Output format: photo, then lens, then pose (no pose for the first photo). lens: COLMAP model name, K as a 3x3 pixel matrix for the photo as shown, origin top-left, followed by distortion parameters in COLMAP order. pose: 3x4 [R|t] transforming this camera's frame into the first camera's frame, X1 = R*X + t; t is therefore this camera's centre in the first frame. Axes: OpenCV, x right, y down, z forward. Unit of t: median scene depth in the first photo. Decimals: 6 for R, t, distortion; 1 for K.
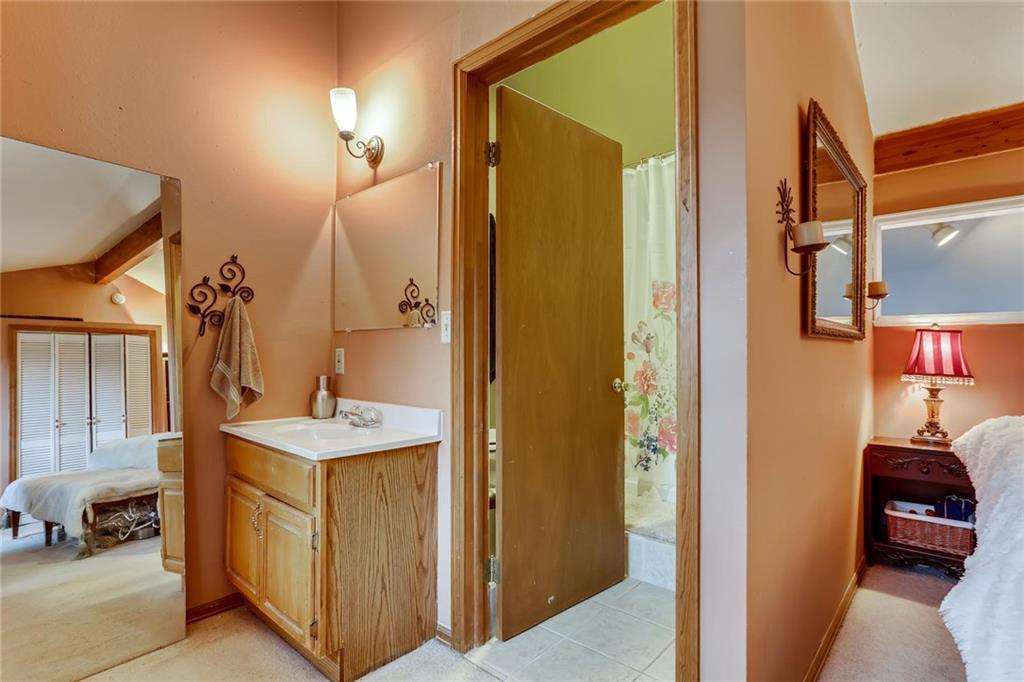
lens RADIAL K [[510.7, 0, 513.0], [0, 510.7, 358.6], [0, 0, 1]] dist [-0.007053, 0.001278]
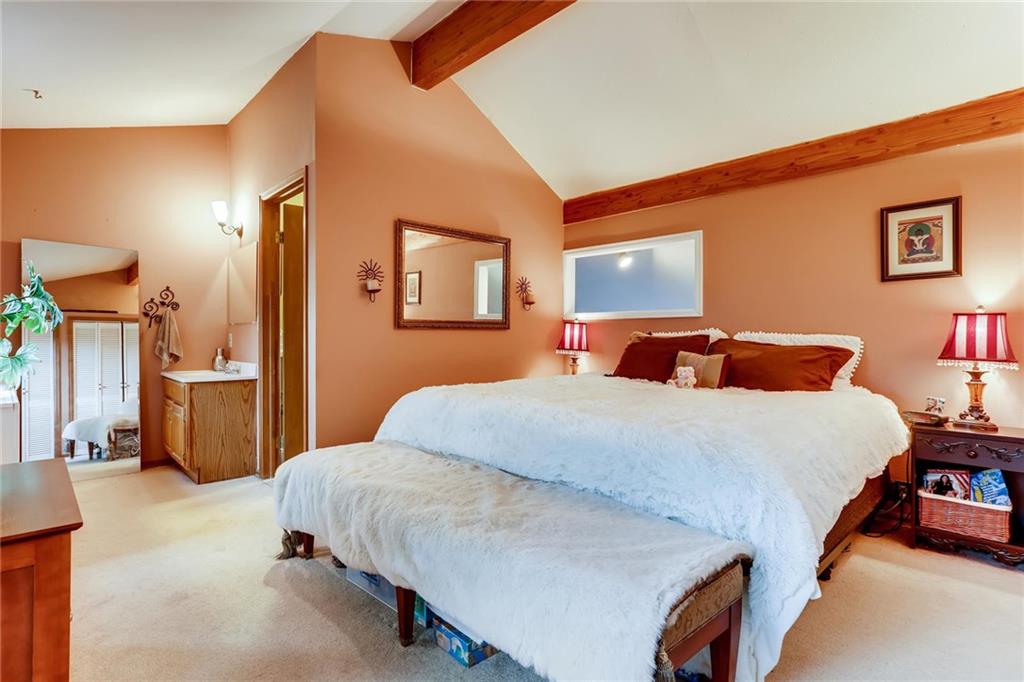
lens RADIAL K [[514.8, 0, 512.0], [0, 514.8, 348.1], [0, 0, 1]] dist [-0.011884, -0.000728]
pose [[0.997378, 0.001233, -0.072360, 0.917883], [-0.000388, 0.999932, 0.011695, 0.011828], [0.072370, -0.011636, 0.997310, -0.874137]]
